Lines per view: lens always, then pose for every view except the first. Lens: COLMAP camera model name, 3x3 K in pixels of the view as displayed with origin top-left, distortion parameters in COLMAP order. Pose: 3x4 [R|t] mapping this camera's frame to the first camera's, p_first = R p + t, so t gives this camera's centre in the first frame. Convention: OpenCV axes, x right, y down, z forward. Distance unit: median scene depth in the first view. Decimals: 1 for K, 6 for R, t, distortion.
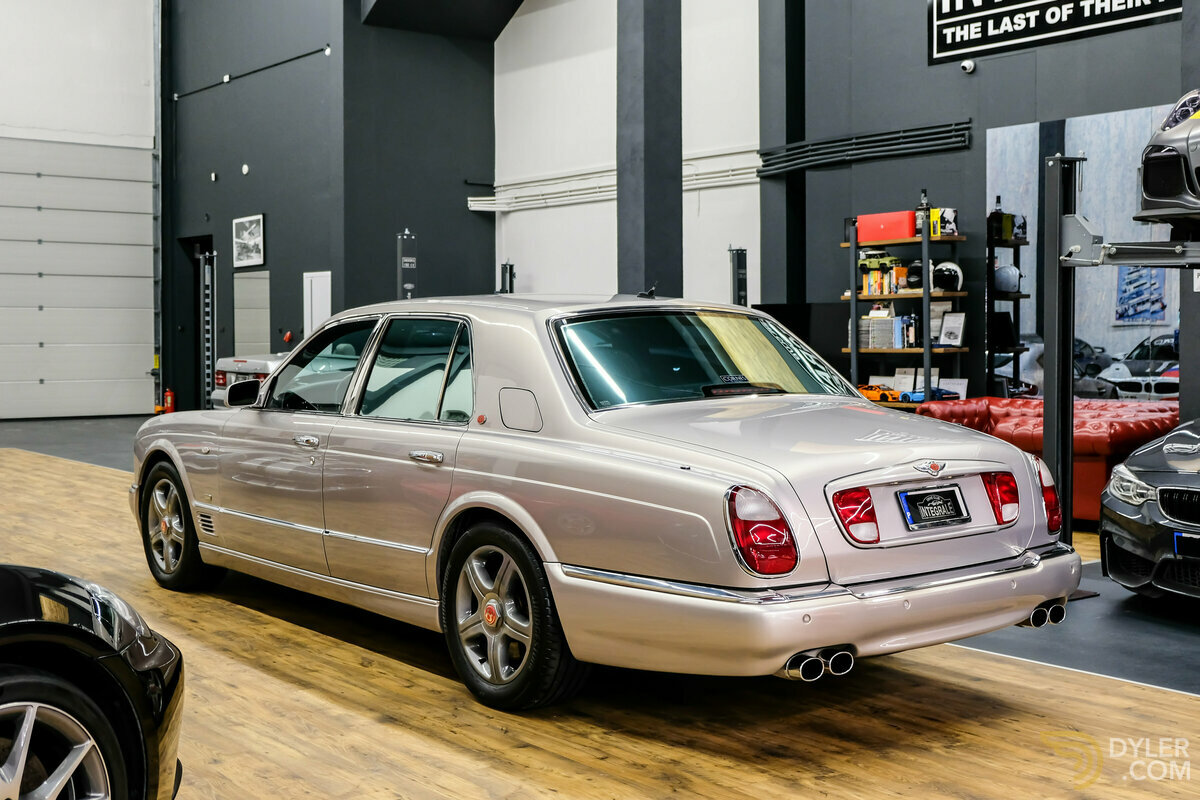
lens RADIAL K [[1505.1, 0, 600.0], [0, 1505.1, 400.0], [0, 0, 1]] dist [-0.006168, -0.012179]
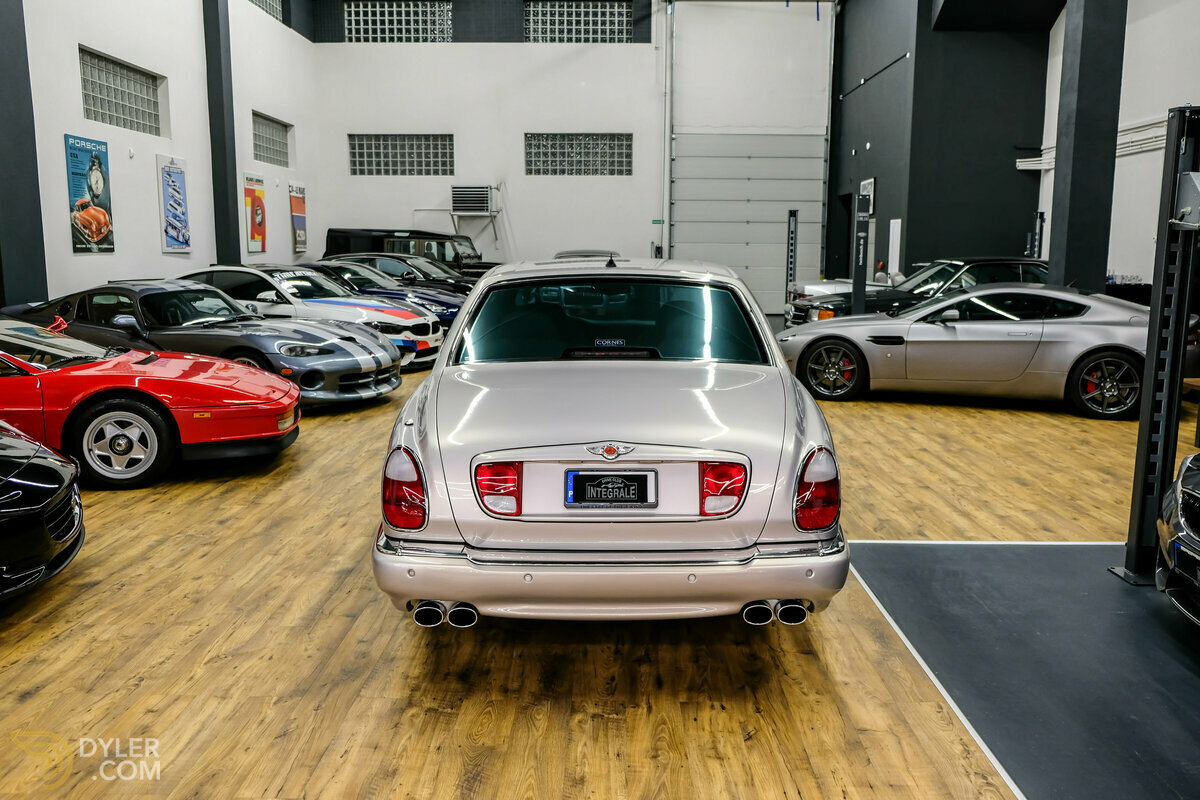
lens RADIAL K [[946.9, 0, 608.6], [0, 946.9, 423.9], [0, 0, 1]] dist [-0.007906, 0.002534]
pose [[0.786422, 0.119367, -0.606047, 0.216634], [-0.036092, 0.988354, 0.147832, -0.024280], [0.616635, -0.094385, 0.781571, 0.177895]]
